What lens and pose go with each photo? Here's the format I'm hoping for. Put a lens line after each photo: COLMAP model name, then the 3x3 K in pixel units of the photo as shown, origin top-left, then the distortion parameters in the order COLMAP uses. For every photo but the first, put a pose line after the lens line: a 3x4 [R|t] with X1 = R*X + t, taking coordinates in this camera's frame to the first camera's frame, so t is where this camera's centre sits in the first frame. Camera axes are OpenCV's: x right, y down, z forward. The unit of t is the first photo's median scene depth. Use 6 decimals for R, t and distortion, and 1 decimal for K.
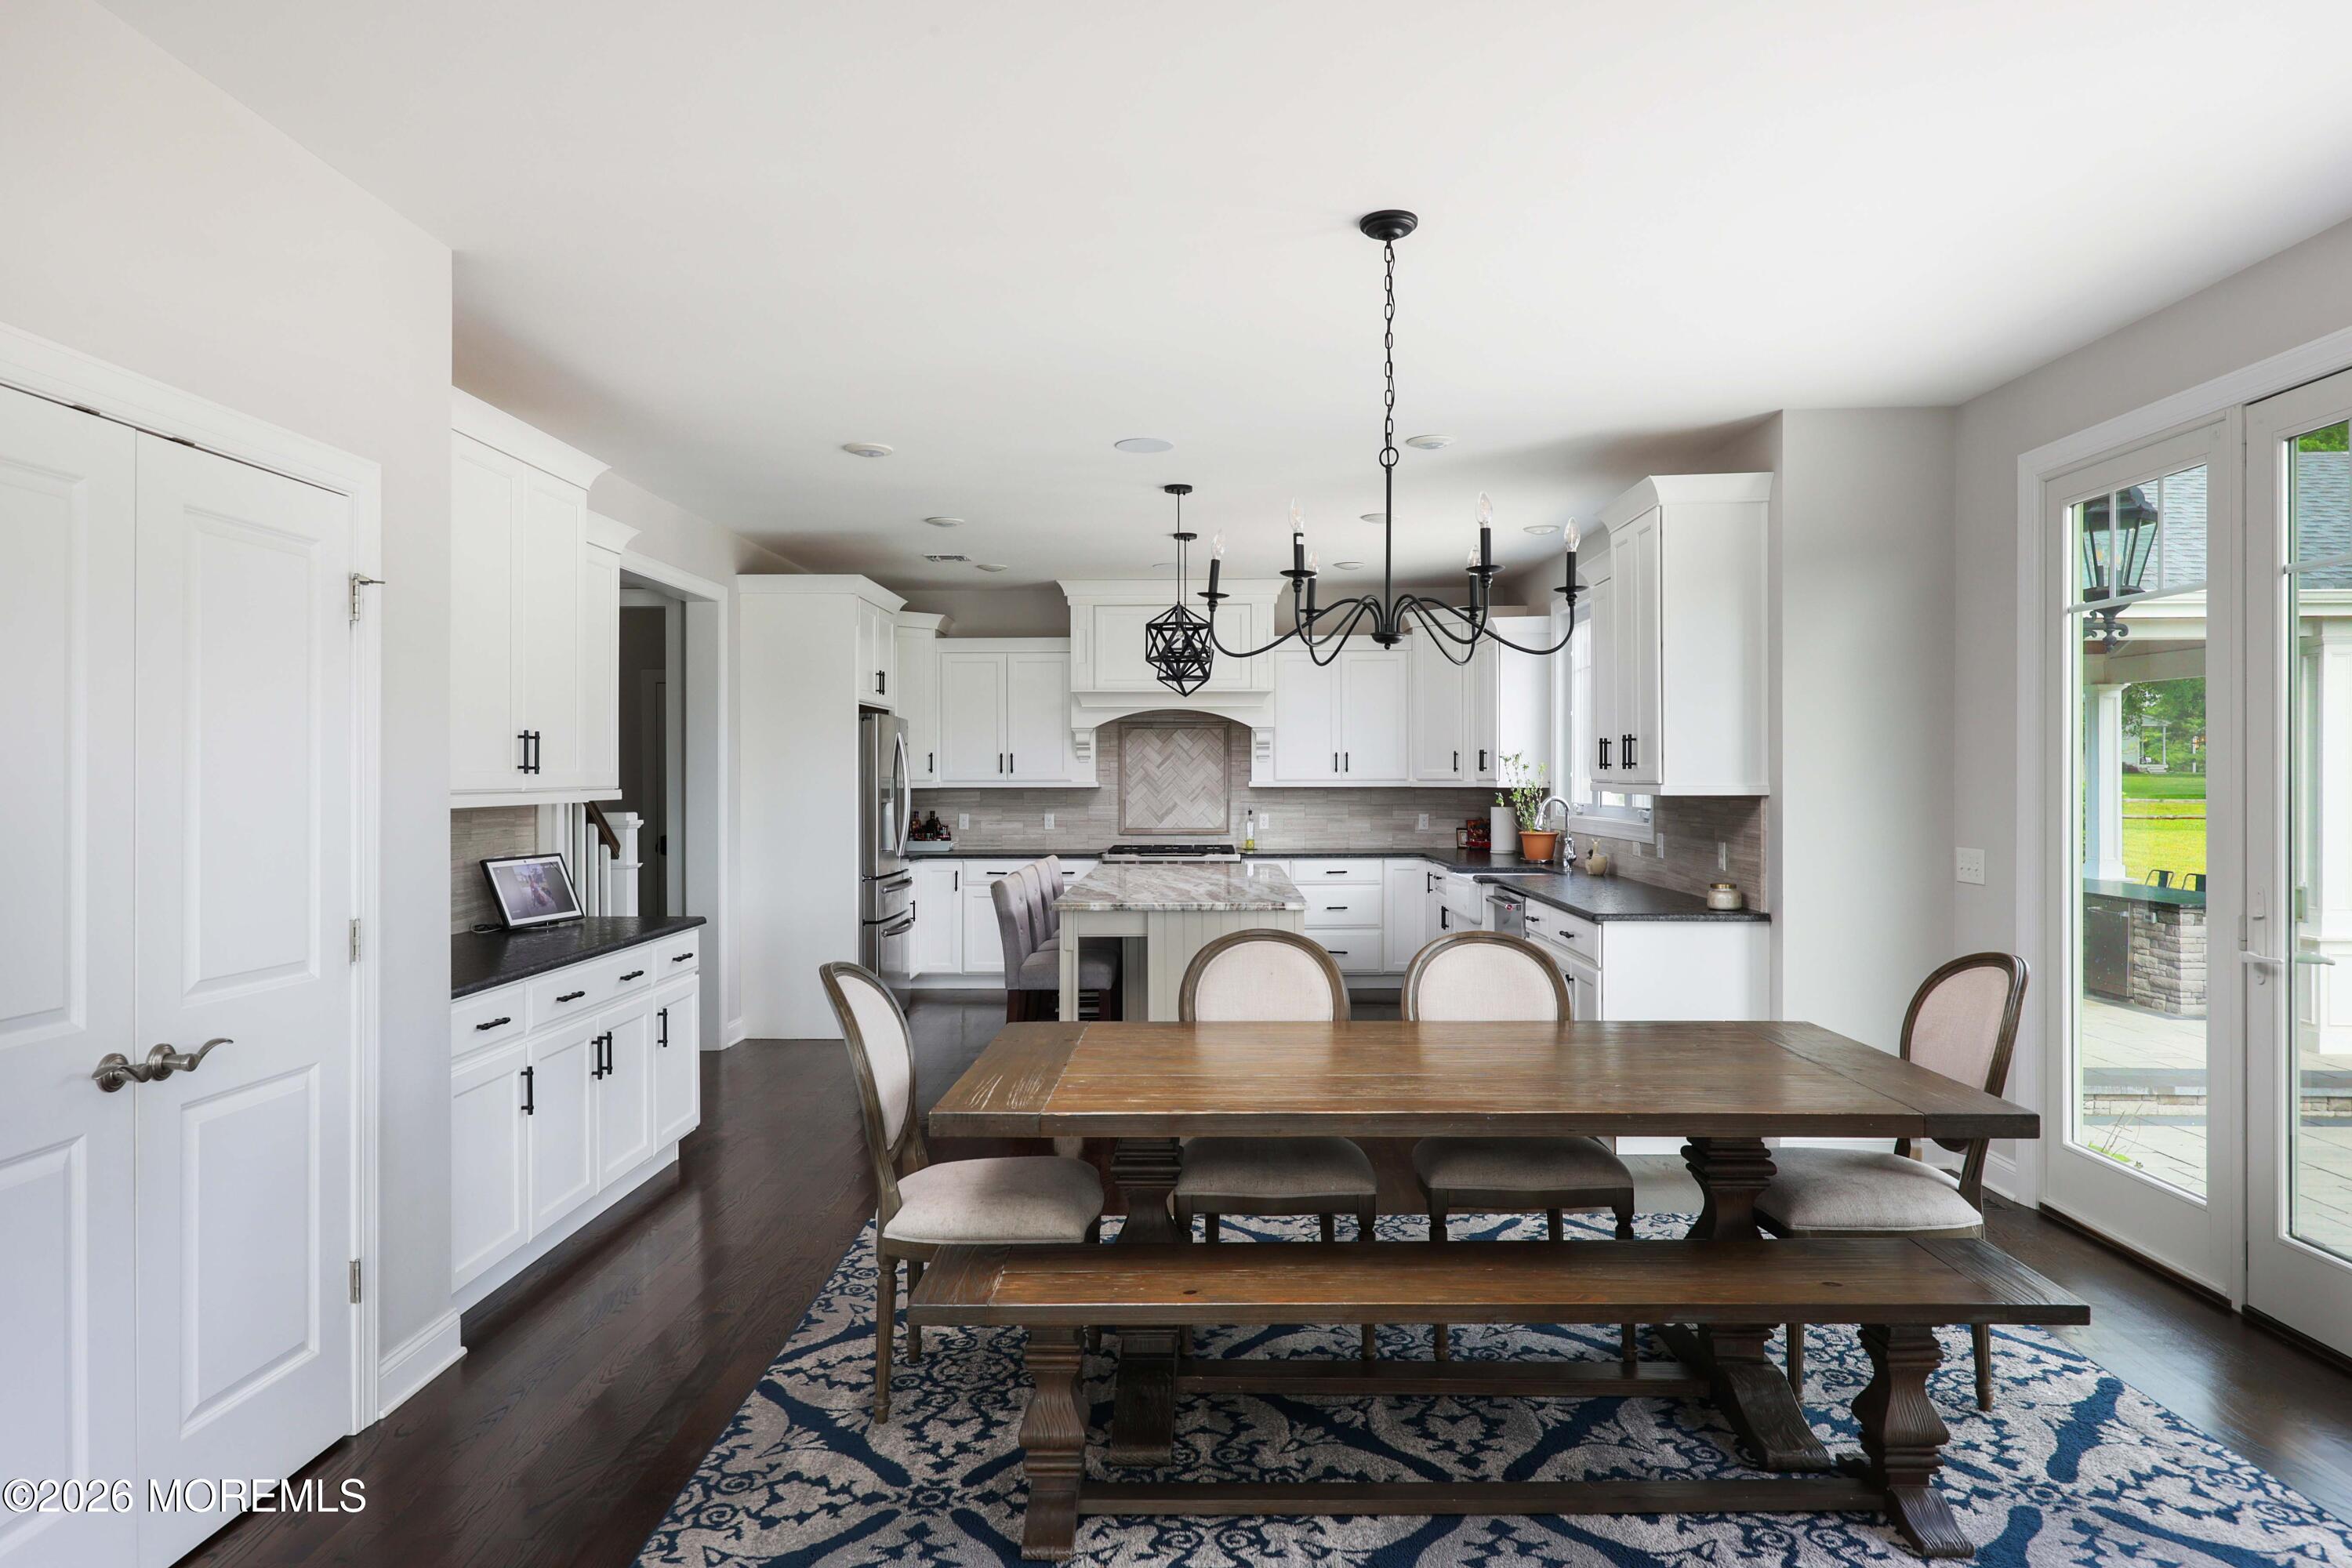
lens RADIAL K [[1422.2, 0, 1194.0], [0, 1422.2, 780.6], [0, 0, 1]] dist [0.037518, -0.001721]
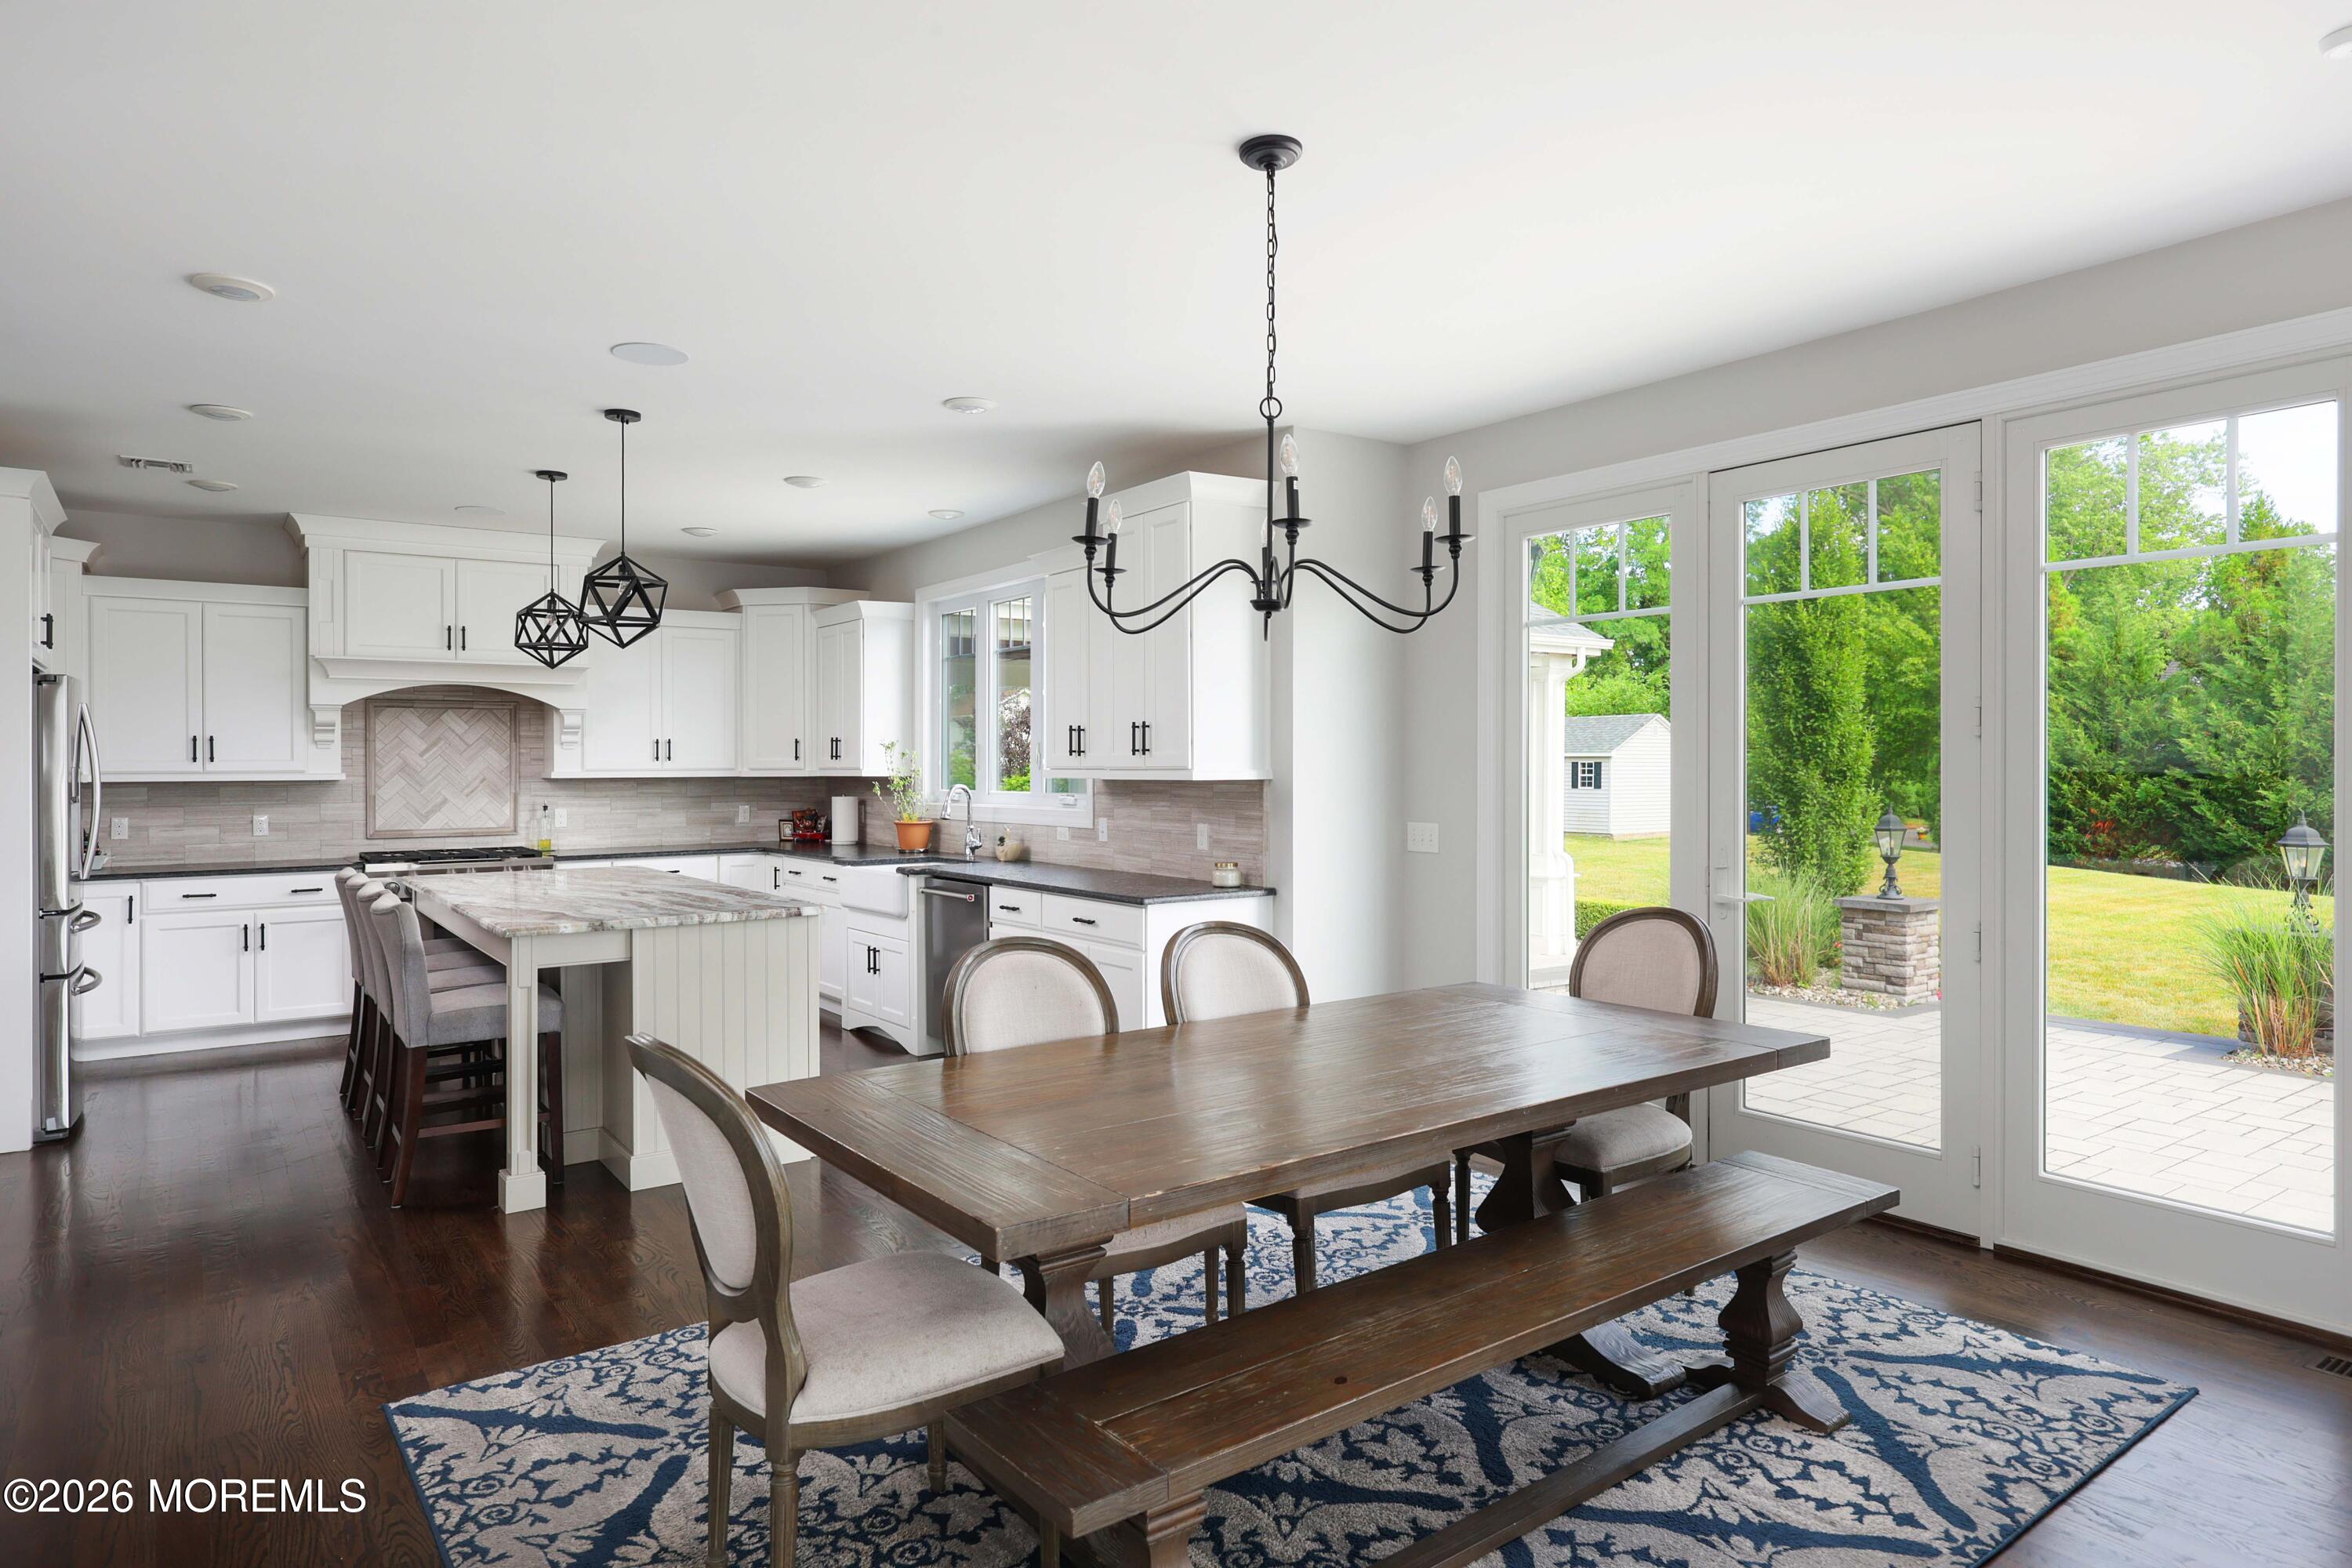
lens RADIAL K [[1375.3, 0, 1172.2], [0, 1375.3, 766.5], [0, 0, 1]] dist [0.004918, 0.004465]
pose [[0.808475, -0.002422, 0.588525, -0.161070], [0.005090, 0.999983, -0.002877, 0.001983], [-0.588508, 0.005322, 0.808474, 0.121351]]
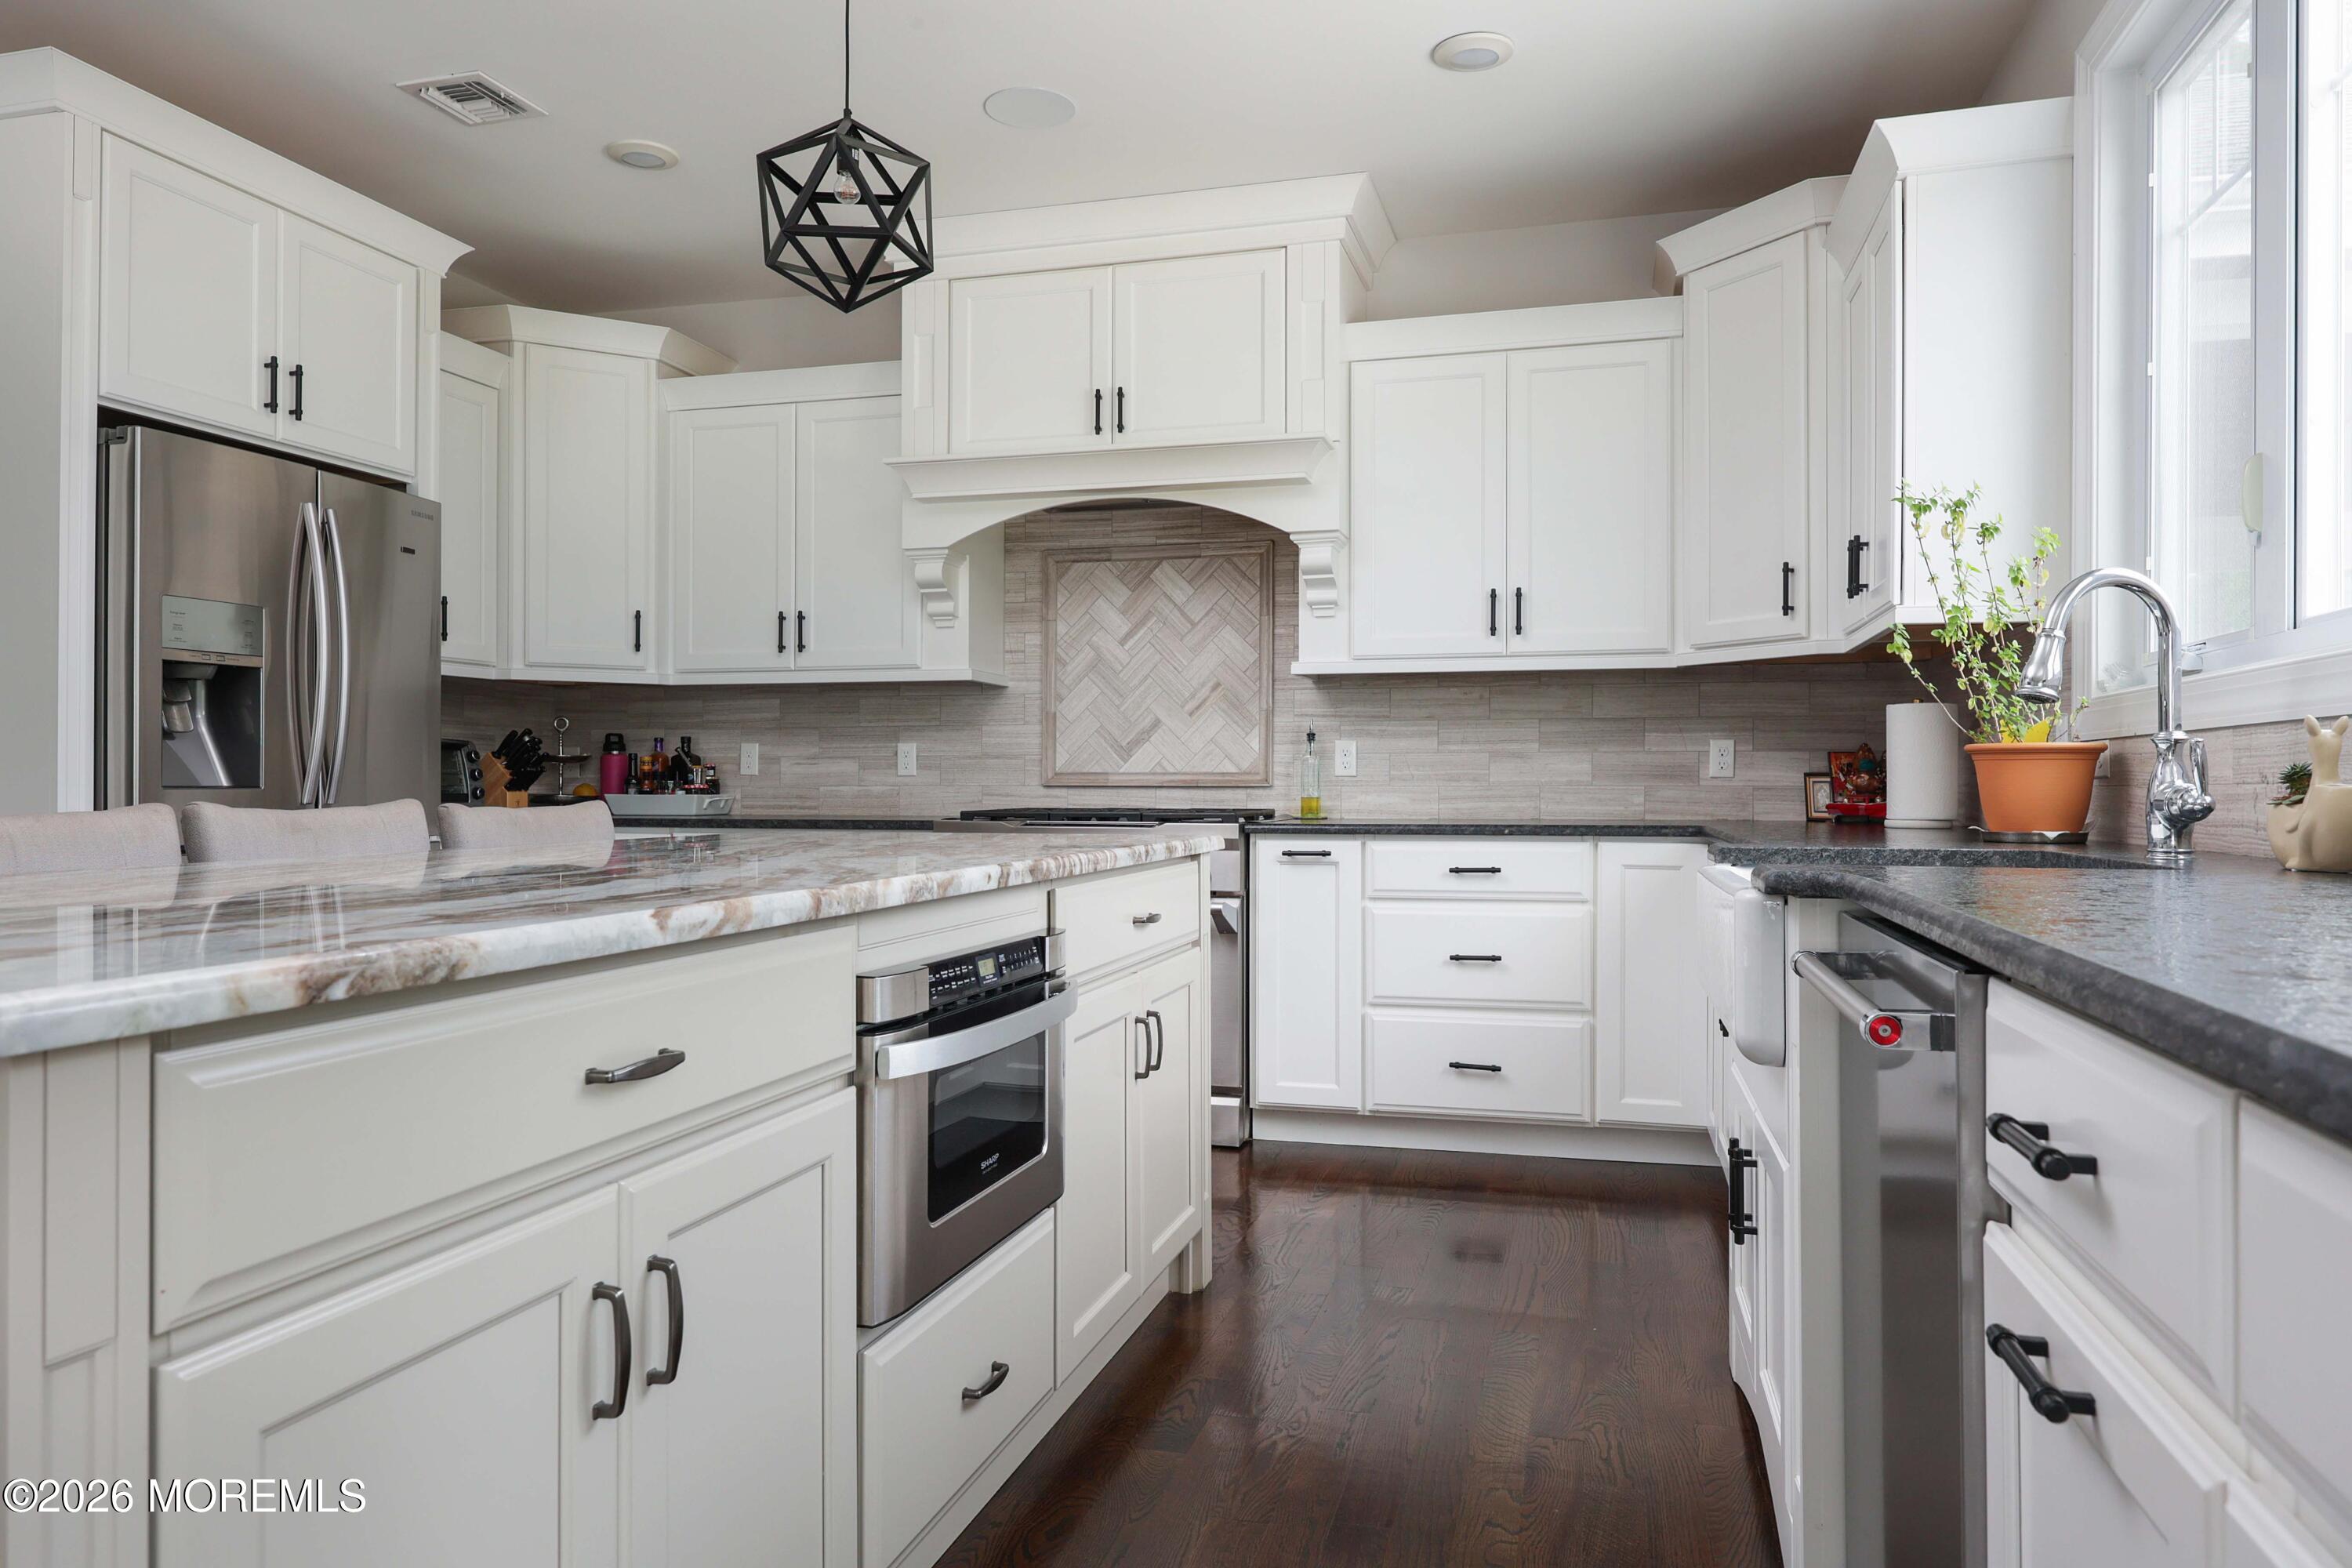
lens RADIAL K [[1522.9, 0, 1175.2], [0, 1522.9, 769.2], [0, 0, 1]] dist [0.004463, 0.004166]
pose [[0.966454, 0.001327, -0.256837, 0.136841], [-0.004959, 0.999897, -0.013494, 0.044099], [0.256793, 0.014315, 0.966360, 0.589472]]
